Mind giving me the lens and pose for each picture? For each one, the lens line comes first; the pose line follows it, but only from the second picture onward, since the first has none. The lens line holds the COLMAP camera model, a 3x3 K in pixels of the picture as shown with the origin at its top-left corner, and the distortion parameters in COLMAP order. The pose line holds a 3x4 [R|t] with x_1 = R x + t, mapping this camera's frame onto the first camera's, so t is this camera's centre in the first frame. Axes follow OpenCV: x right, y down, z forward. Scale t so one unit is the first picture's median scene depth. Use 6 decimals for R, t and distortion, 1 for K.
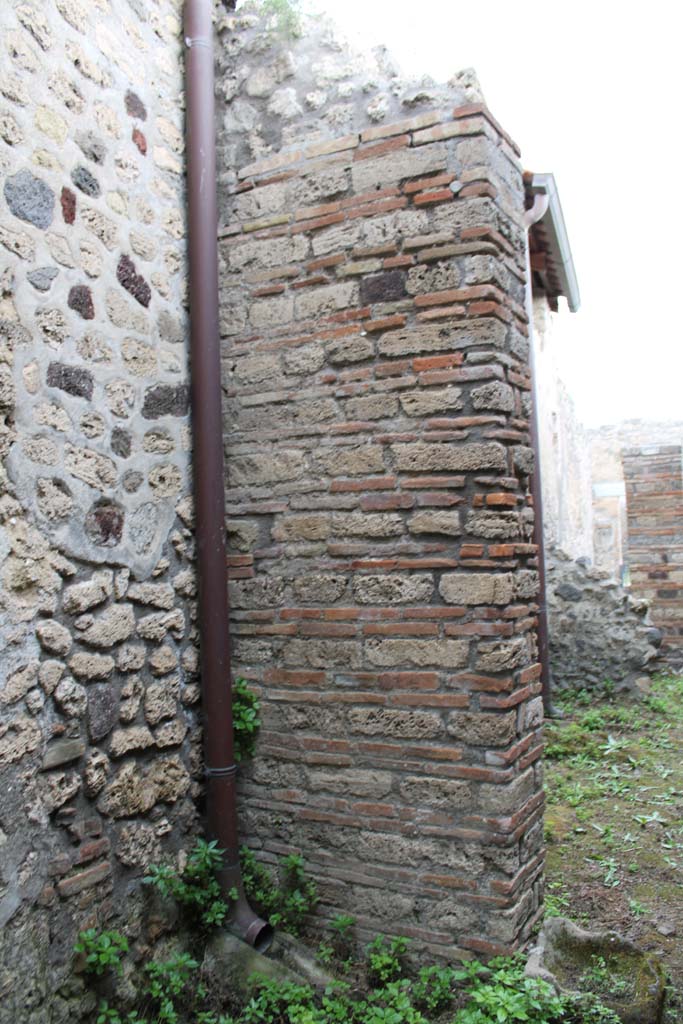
lens RADIAL K [[840.8, 0, 337.7], [0, 840.8, 514.7], [0, 0, 1]] dist [-0.165779, 0.142966]
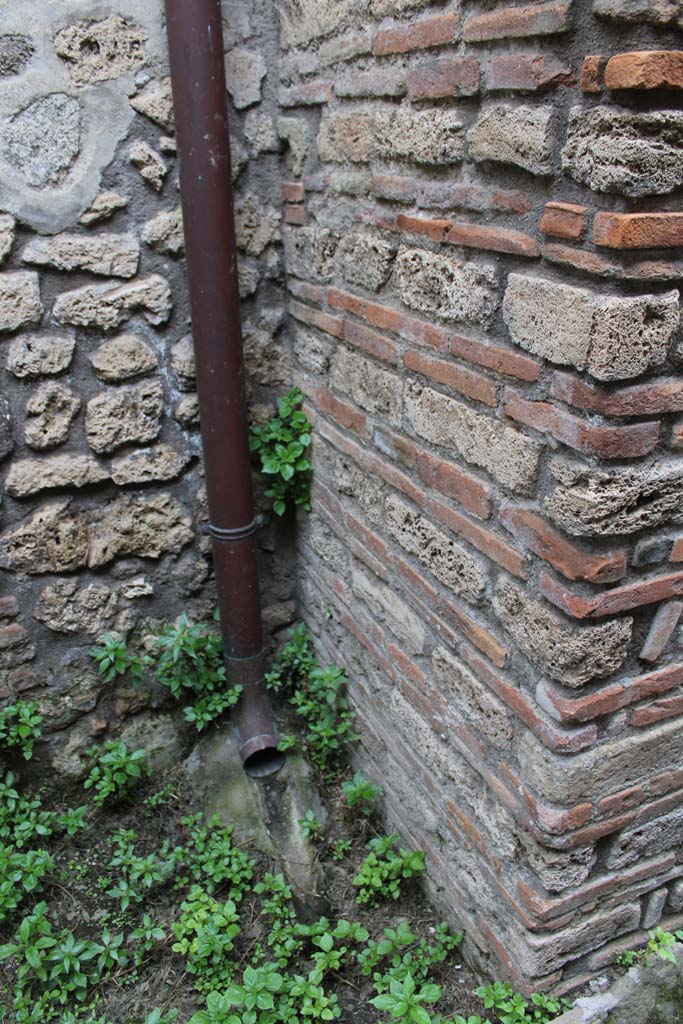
lens RADIAL K [[840.8, 0, 340.9], [0, 840.8, 509.2], [0, 0, 1]] dist [-0.165779, 0.142966]
pose [[0.796588, 0.267354, -0.542189, 0.304586], [0.015341, 0.887659, 0.460245, -0.012201], [0.604328, -0.374944, 0.702997, 0.618447]]
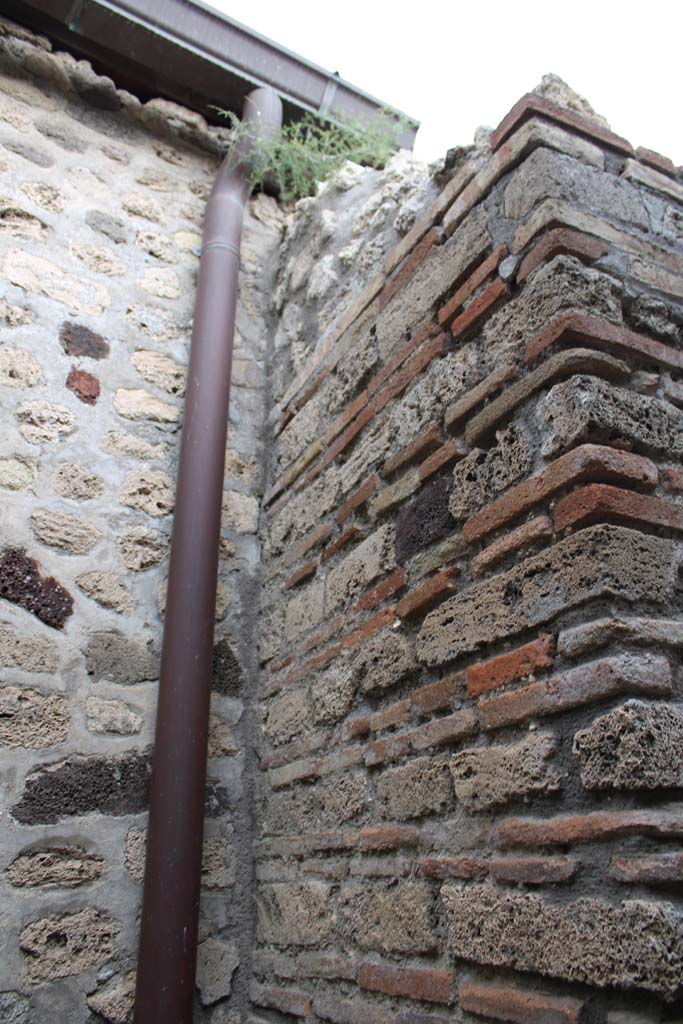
lens RADIAL K [[840.8, 0, 347.6], [0, 840.8, 515.8], [0, 0, 1]] dist [-0.165779, 0.142966]
pose [[0.827873, -0.210280, -0.520008, 0.272554], [-0.008255, 0.922402, -0.386142, -0.097246], [0.560855, 0.323970, 0.761896, 0.637143]]
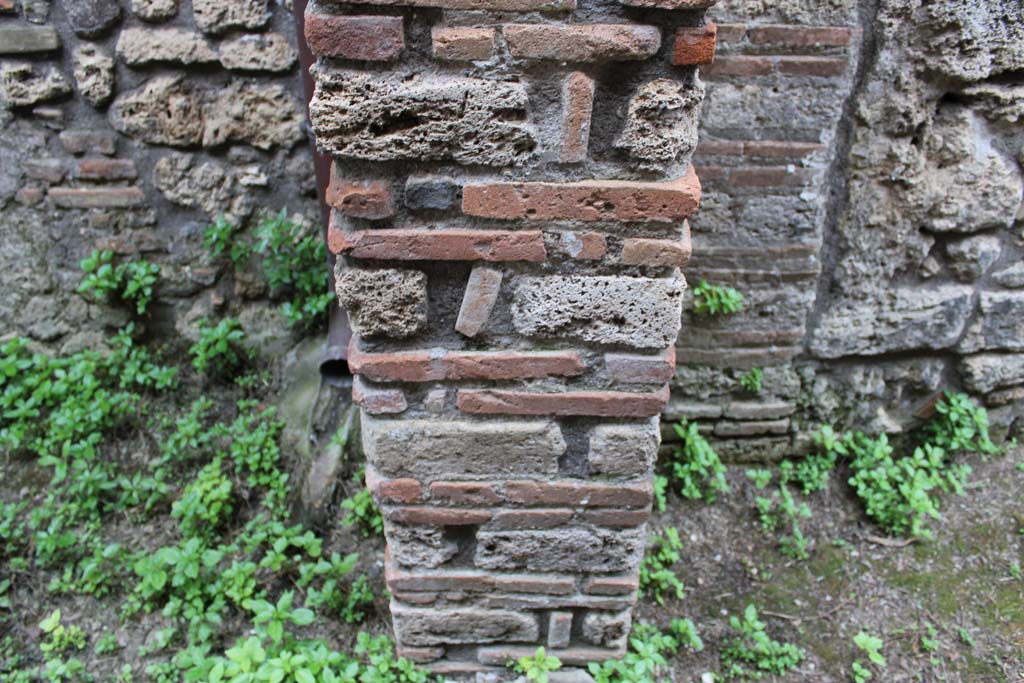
lens RADIAL K [[840.8, 0, 510.7], [0, 840.8, 339.6], [0, 0, 1]] dist [-0.165779, 0.142966]
pose [[0.493666, 0.542199, -0.679937, 0.479758], [0.011153, 0.777838, 0.628365, 0.034648], [0.869580, -0.317786, 0.377946, 0.872539]]
